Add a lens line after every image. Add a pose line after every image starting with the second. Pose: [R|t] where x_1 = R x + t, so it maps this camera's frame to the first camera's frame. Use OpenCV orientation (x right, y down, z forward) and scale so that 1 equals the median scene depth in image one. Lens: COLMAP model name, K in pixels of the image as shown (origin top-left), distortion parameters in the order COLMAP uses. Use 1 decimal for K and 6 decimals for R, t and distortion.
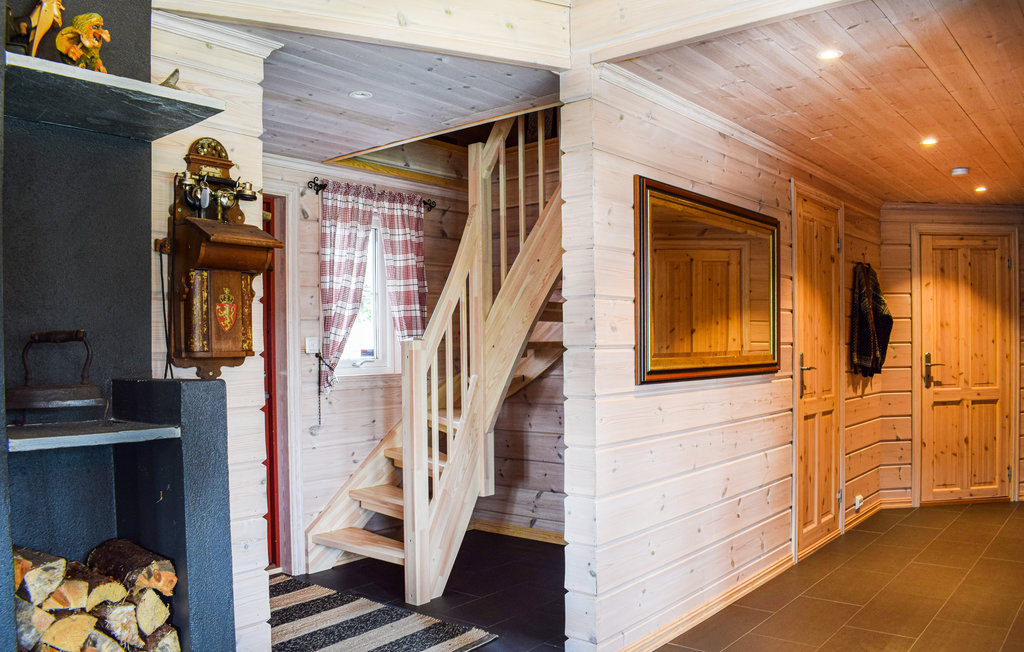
lens RADIAL K [[809.8, 0, 514.0], [0, 809.8, 365.9], [0, 0, 1]] dist [-0.079010, 0.001771]
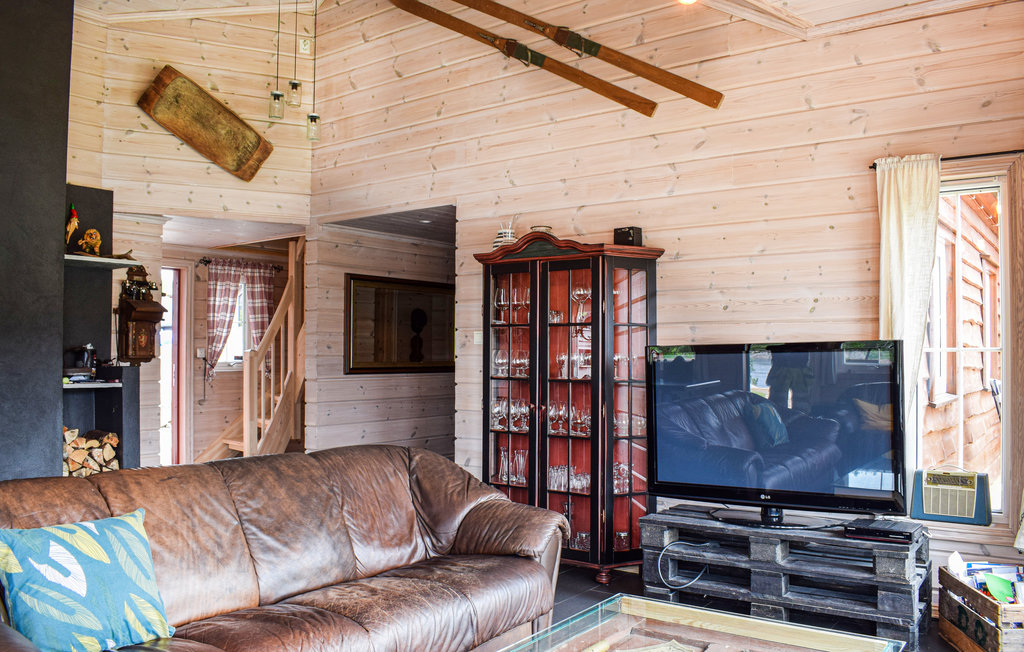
lens RADIAL K [[846.4, 0, 512.1], [0, 846.4, 348.2], [0, 0, 1]] dist [-0.079986, 0.004222]
pose [[0.999290, 0.012349, 0.035593, 0.561820], [-0.011174, 0.999392, -0.033029, 0.025370], [-0.035979, 0.032608, 0.998820, -1.307381]]
